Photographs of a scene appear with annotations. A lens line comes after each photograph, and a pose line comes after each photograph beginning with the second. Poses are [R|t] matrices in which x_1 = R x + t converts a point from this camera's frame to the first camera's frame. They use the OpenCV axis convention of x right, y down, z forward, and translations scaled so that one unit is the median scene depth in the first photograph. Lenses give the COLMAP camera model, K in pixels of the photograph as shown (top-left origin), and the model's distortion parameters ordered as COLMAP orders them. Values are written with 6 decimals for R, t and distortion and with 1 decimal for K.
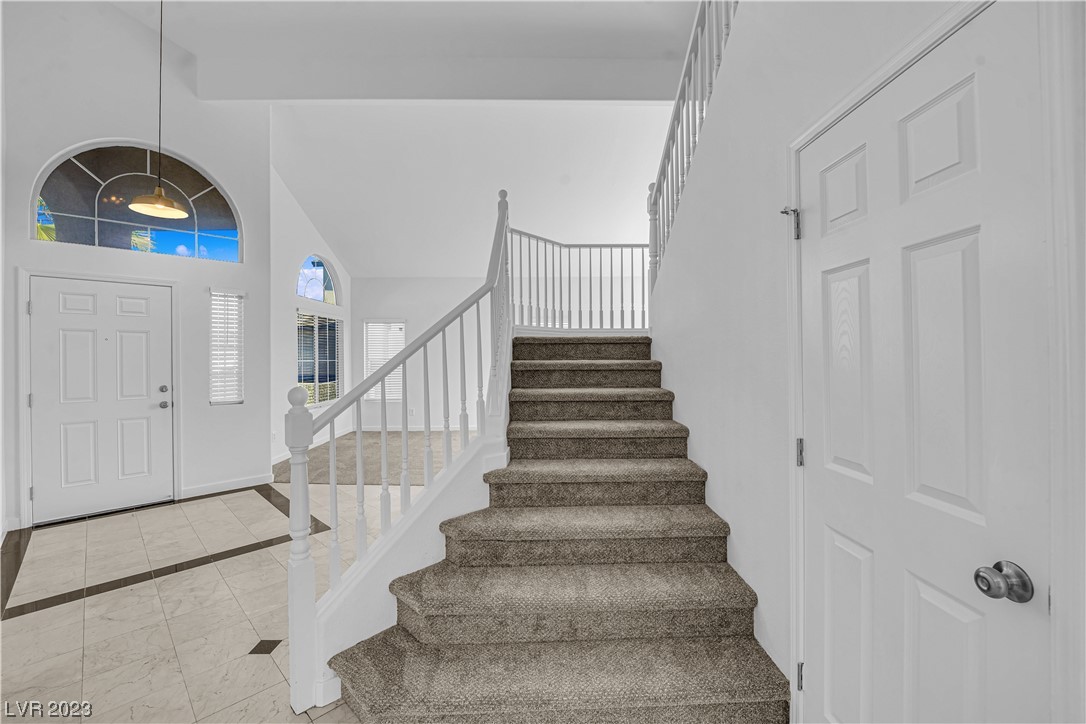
lens RADIAL K [[435.6, 0, 542.4], [0, 435.6, 356.3], [0, 0, 1]] dist [-0.006402, -0.005683]
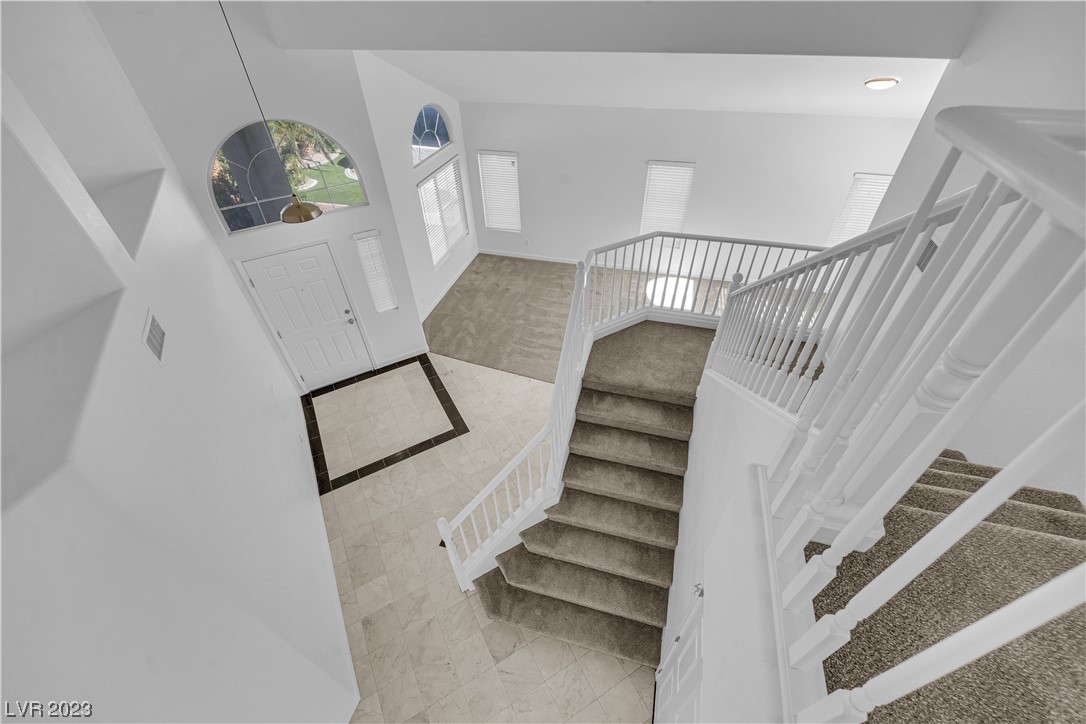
lens RADIAL K [[435.6, 0, 542.4], [0, 435.6, 356.3], [0, 0, 1]] dist [-0.006402, -0.005683]
pose [[0.956104, 0.184896, -0.227331, 0.078573], [0.012316, 0.749756, 0.661600, -0.749727], [0.292770, -0.635358, 0.714567, 0.084196]]
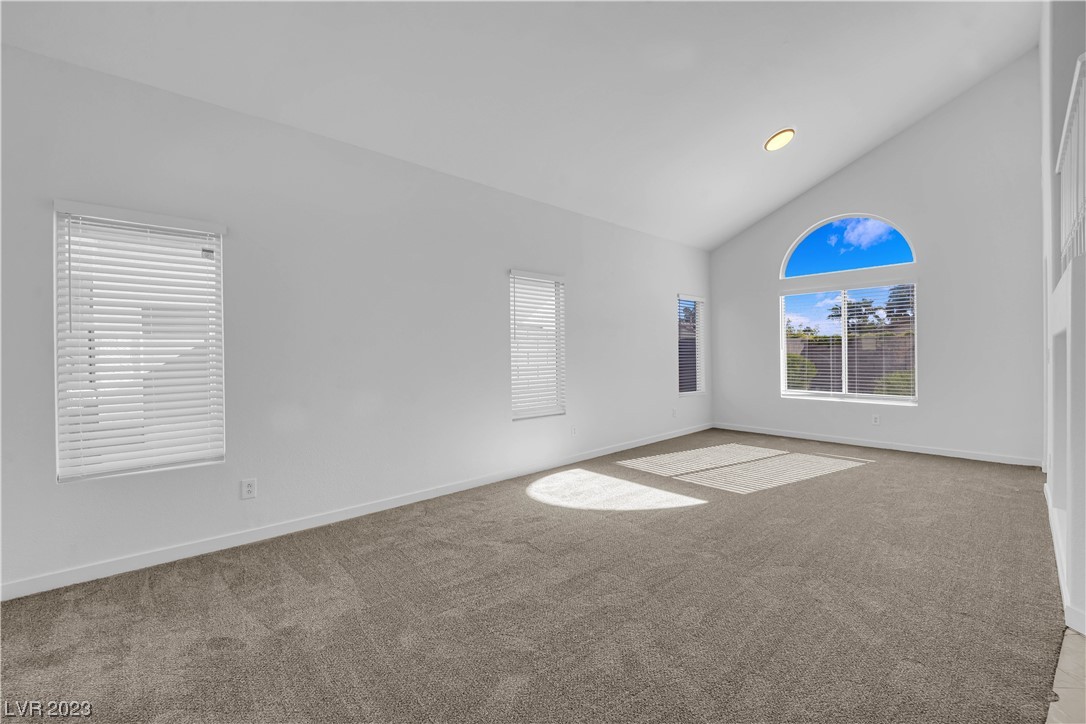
lens RADIAL K [[435.6, 0, 542.4], [0, 435.6, 356.3], [0, 0, 1]] dist [-0.006402, -0.005683]
pose [[0.766652, 0.005644, 0.642038, -0.668635], [-0.004073, 0.999984, -0.003928, 0.036419], [-0.642050, 0.000396, 0.766662, 1.119110]]
